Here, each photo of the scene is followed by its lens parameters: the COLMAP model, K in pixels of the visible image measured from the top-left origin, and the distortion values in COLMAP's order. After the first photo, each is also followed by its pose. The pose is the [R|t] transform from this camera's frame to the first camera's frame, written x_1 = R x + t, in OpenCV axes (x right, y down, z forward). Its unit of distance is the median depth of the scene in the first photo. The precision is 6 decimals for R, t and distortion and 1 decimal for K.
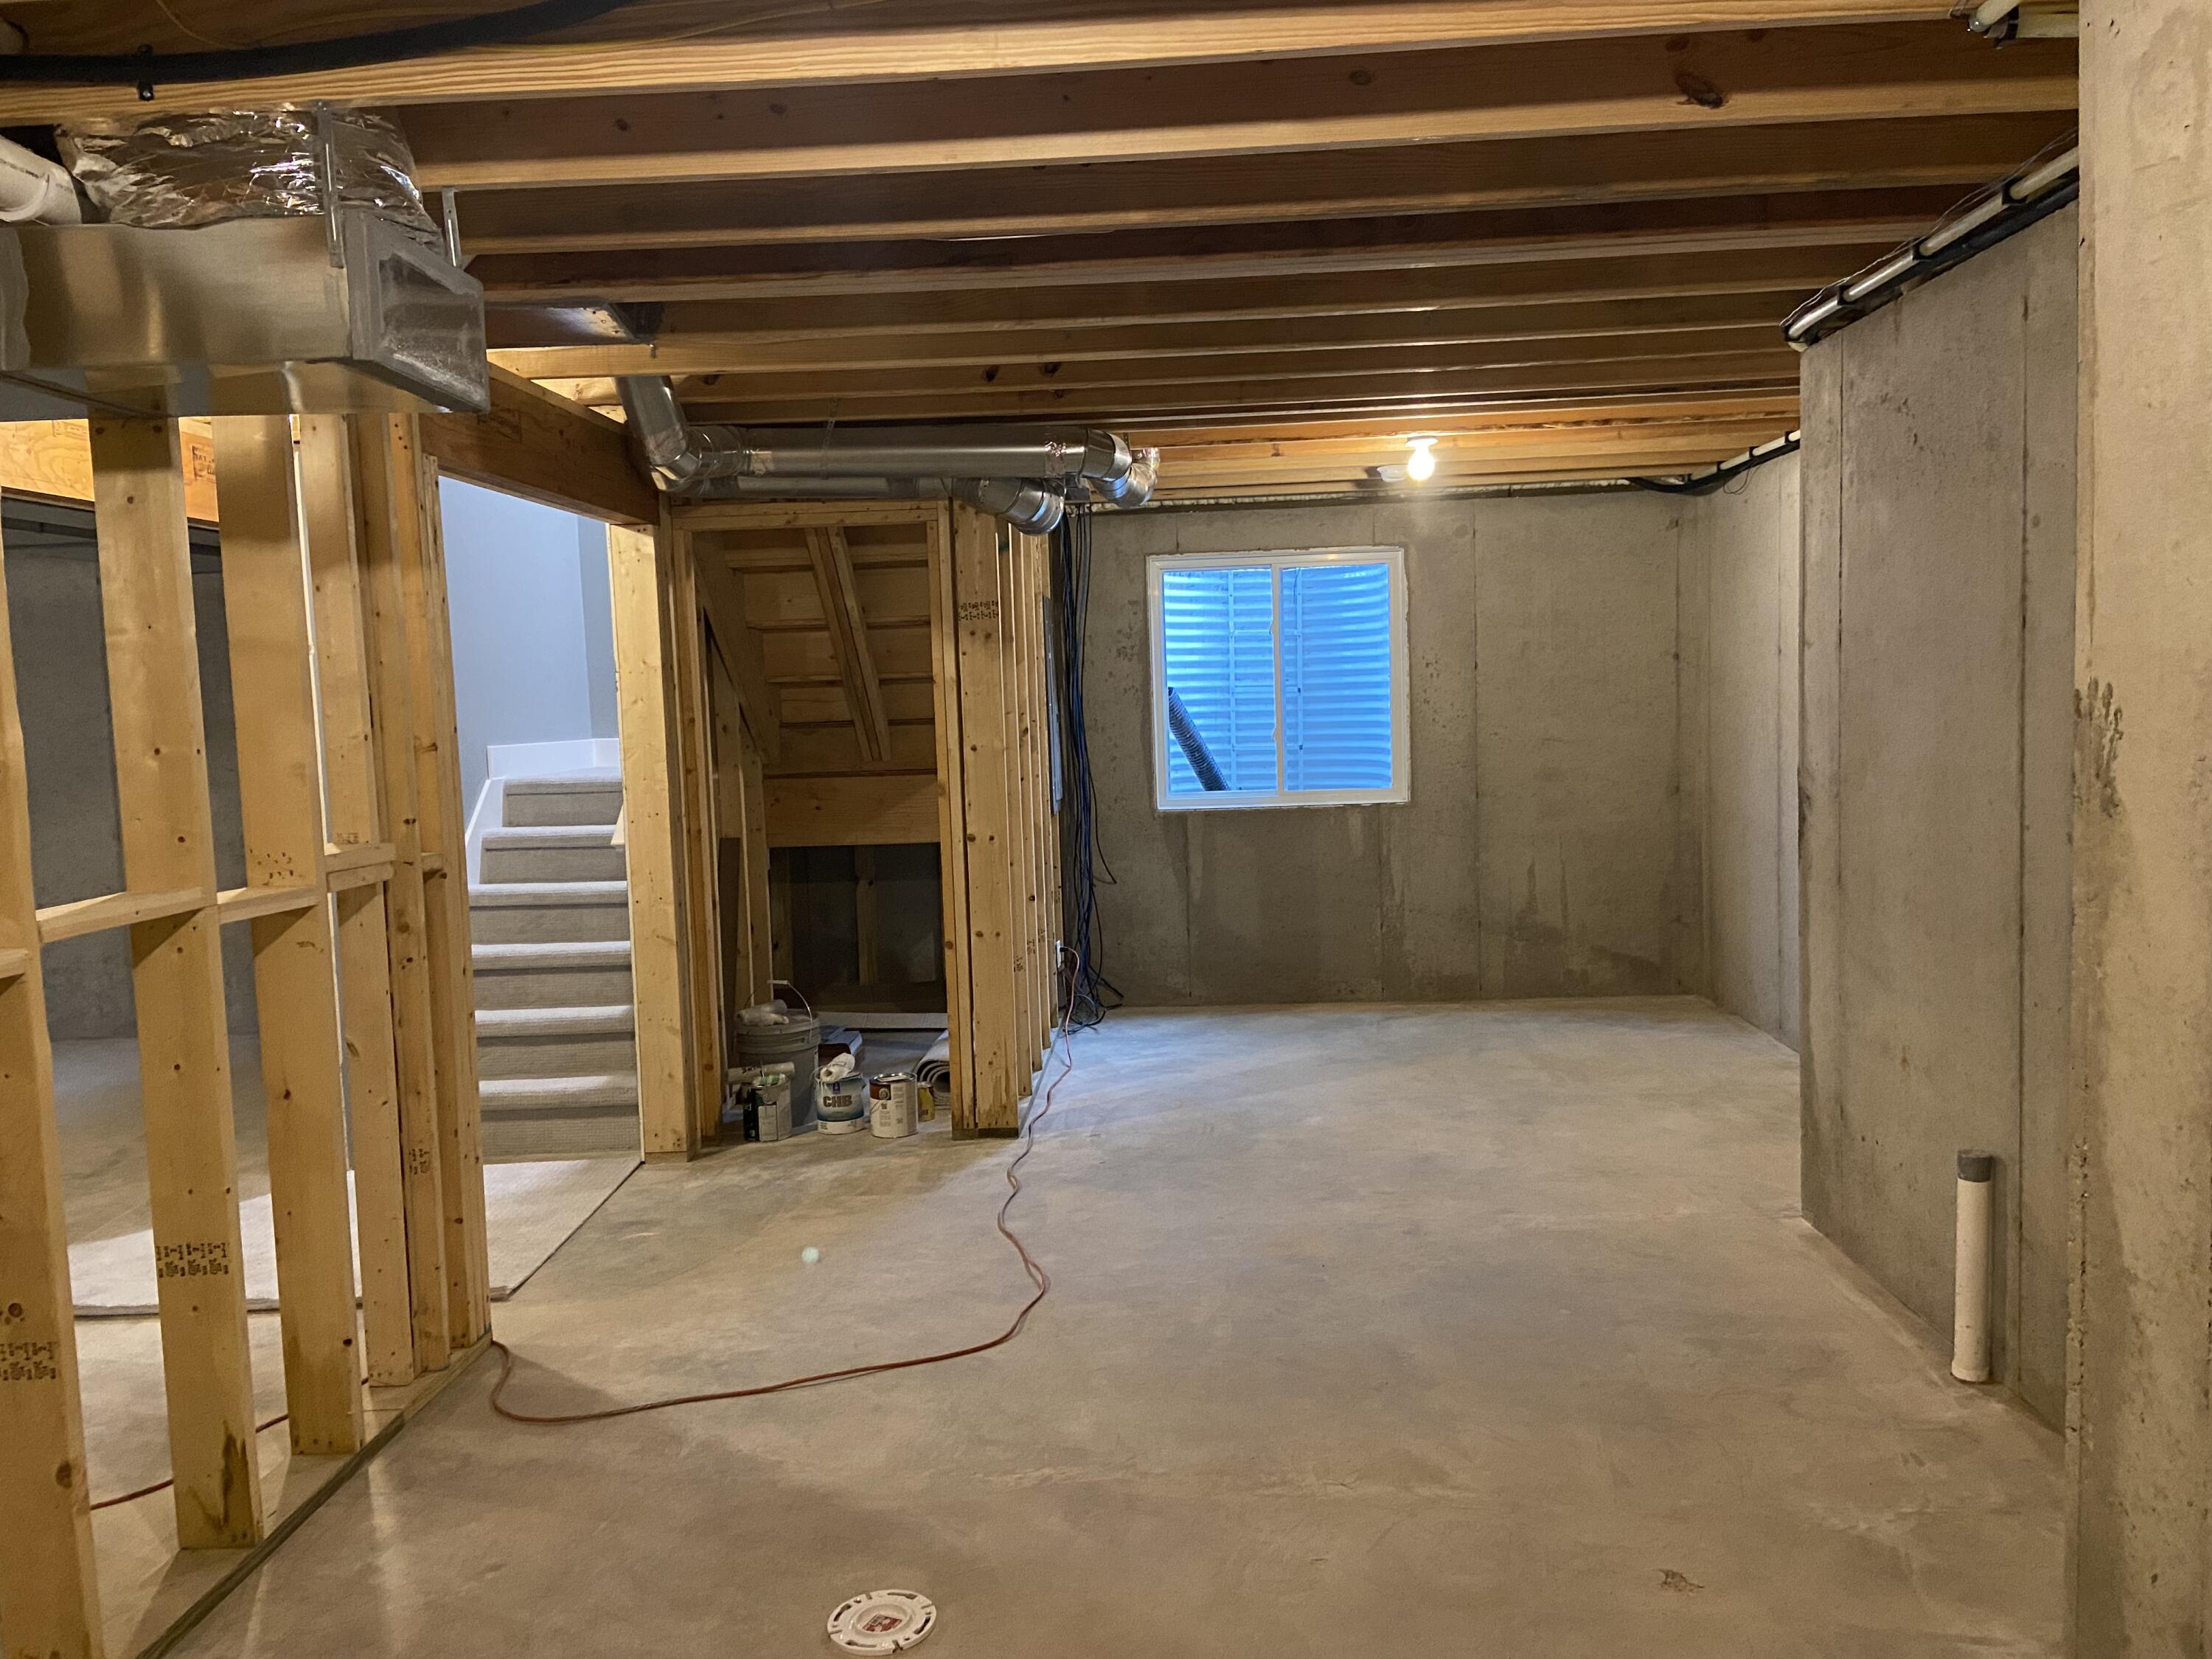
lens RADIAL K [[1667.2, 0, 1107.1], [0, 1667.2, 831.2], [0, 0, 1]] dist [0.069158, -0.063595]
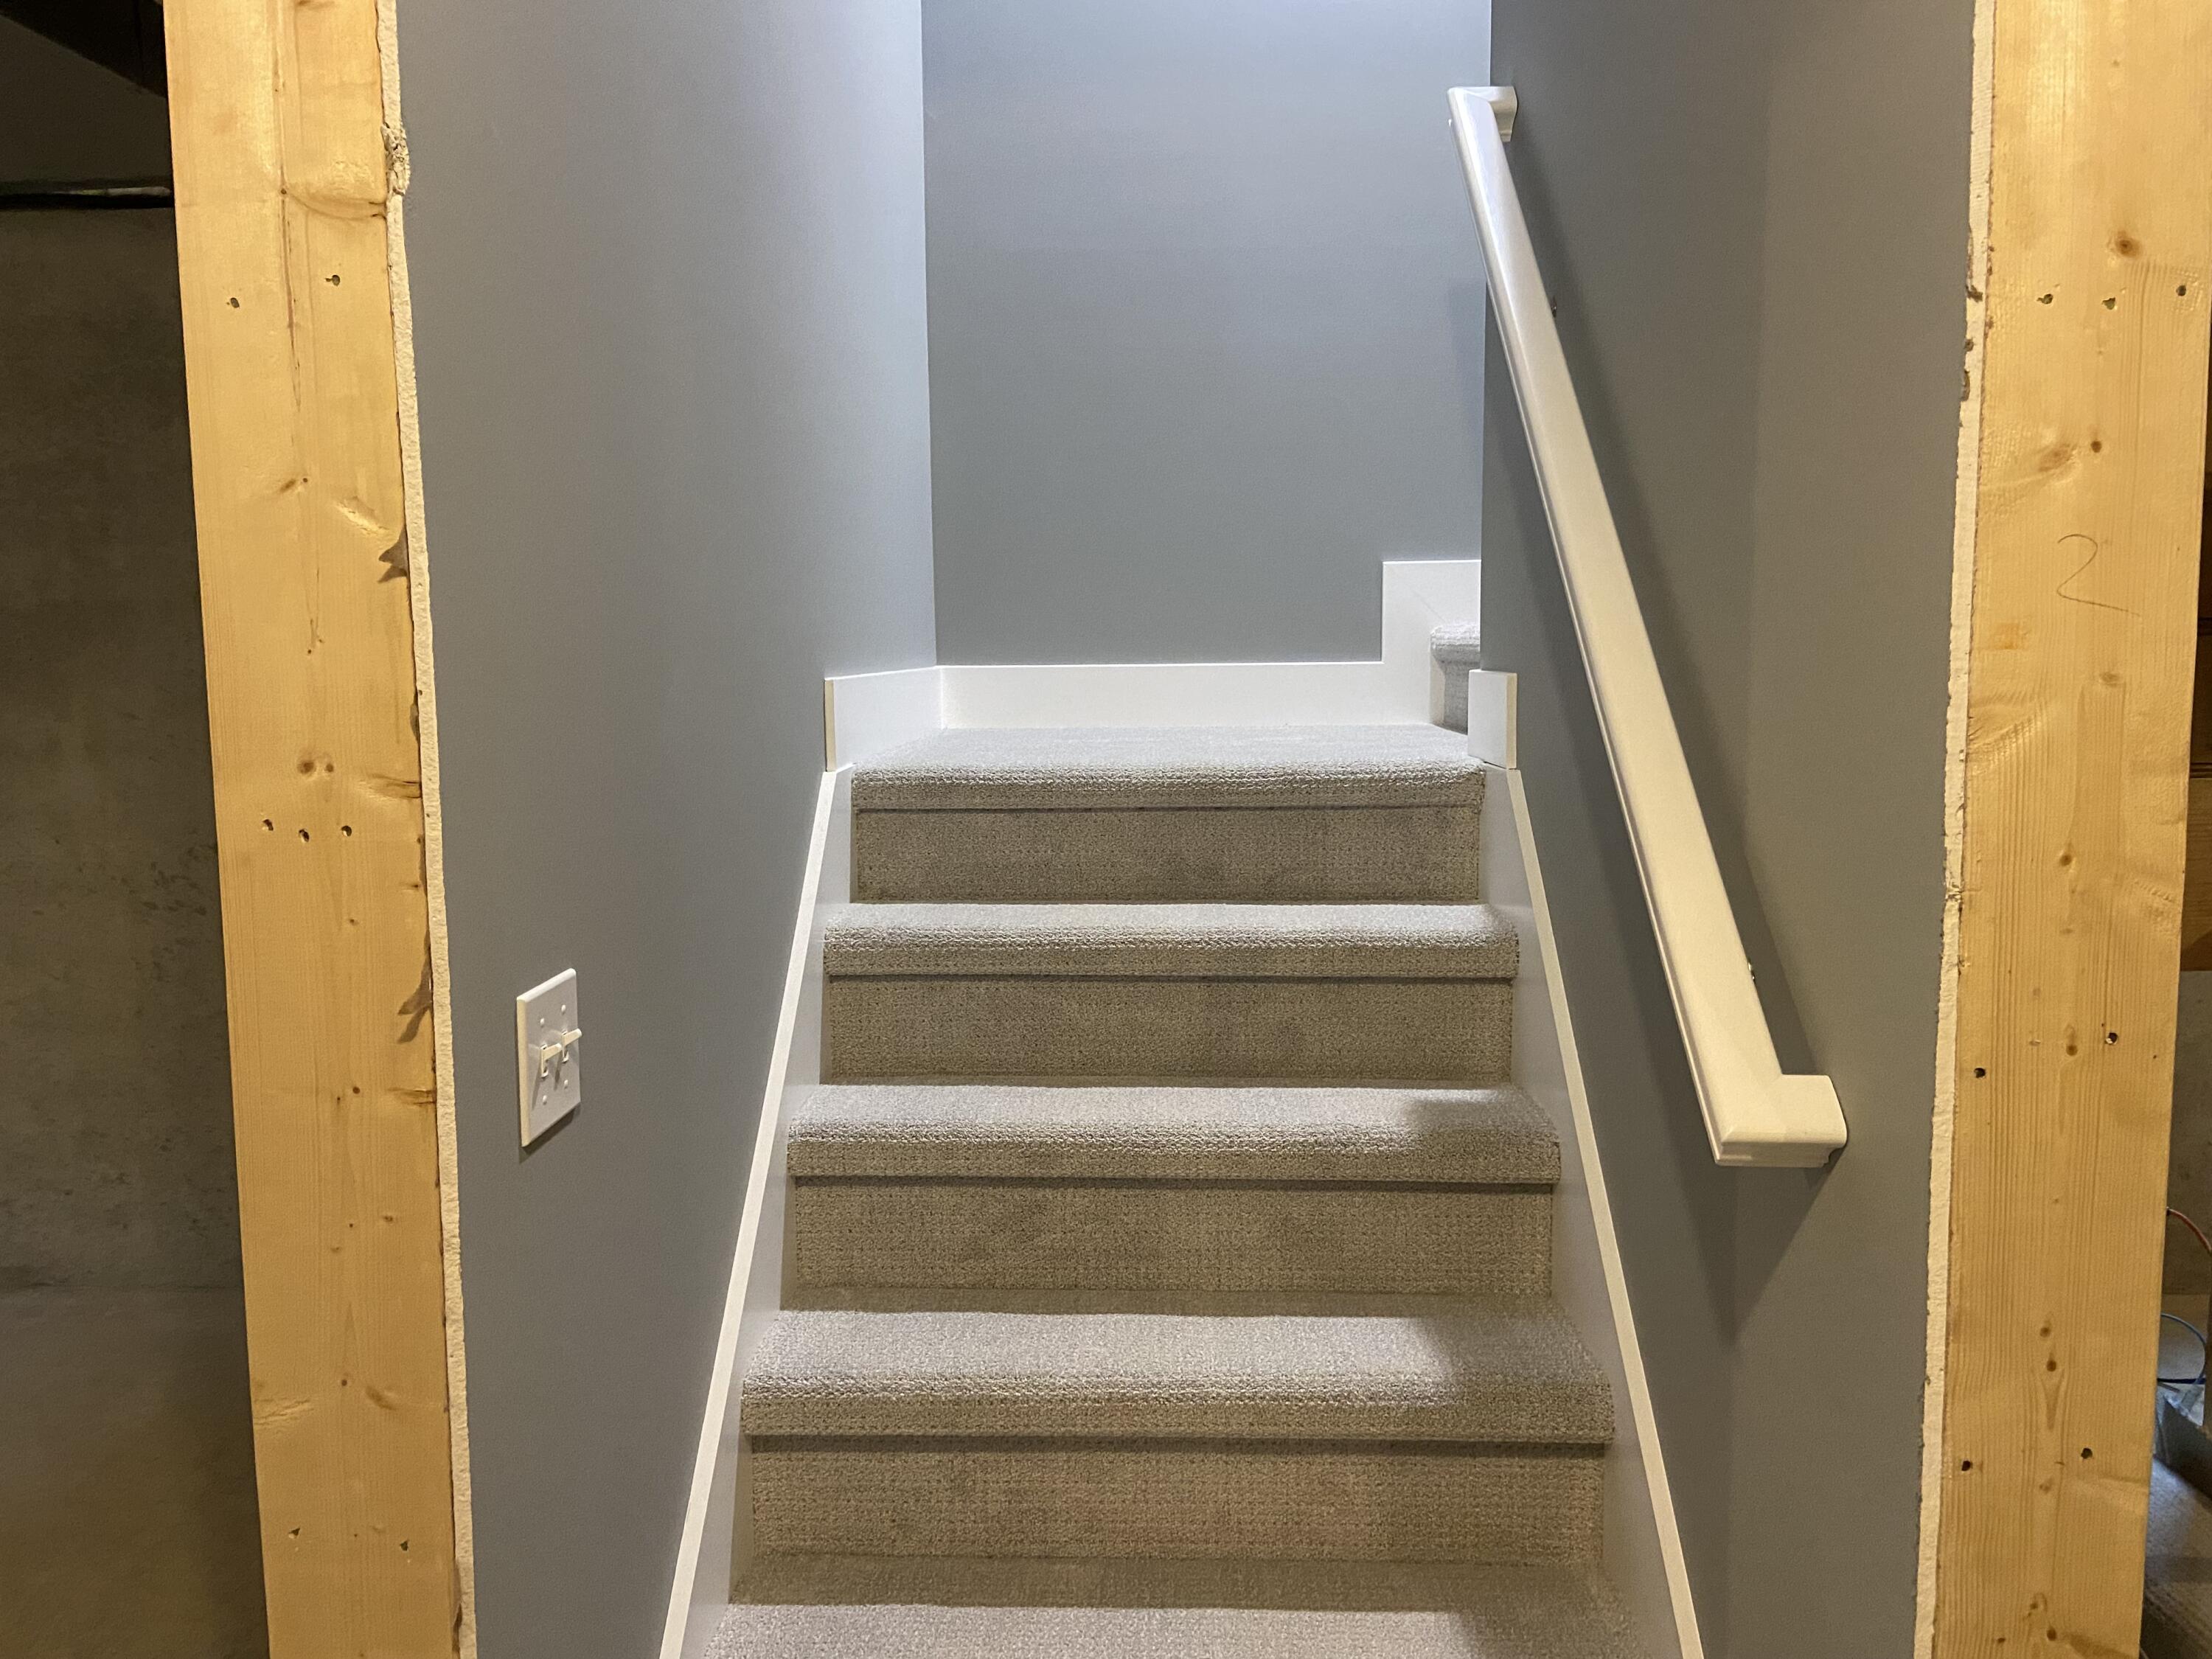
lens RADIAL K [[1667.2, 0, 1105.6], [0, 1667.2, 828.0], [0, 0, 1]] dist [0.069158, -0.063595]
pose [[0.999411, 0.024765, 0.023776, -0.321708], [-0.025491, 0.999202, 0.030750, -0.031077], [-0.022996, -0.031338, 0.999244, 0.660168]]
